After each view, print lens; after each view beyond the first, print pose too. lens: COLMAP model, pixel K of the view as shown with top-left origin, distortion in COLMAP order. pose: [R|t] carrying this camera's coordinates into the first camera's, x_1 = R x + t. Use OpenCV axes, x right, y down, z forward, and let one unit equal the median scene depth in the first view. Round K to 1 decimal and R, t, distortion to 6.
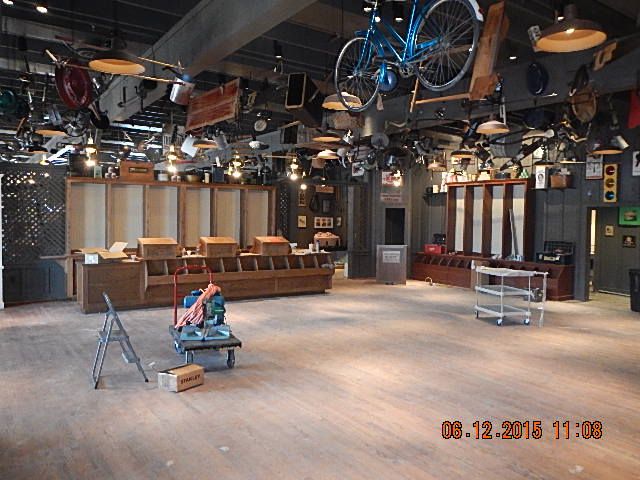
lens RADIAL K [[519.3, 0, 319.9], [0, 519.3, 237.8], [0, 0, 1]] dist [-0.003797, -0.004013]
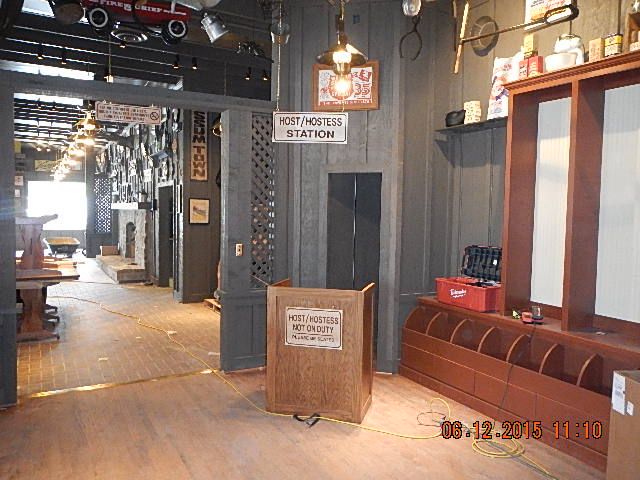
lens RADIAL K [[519.3, 0, 320.2], [0, 519.3, 241.6], [0, 0, 1]] dist [-0.003797, -0.004013]
pose [[0.995259, 0.005182, -0.097124, 0.162565], [-0.002808, 0.999694, 0.024562, -0.019554], [0.097222, -0.024173, 0.994969, 0.674297]]
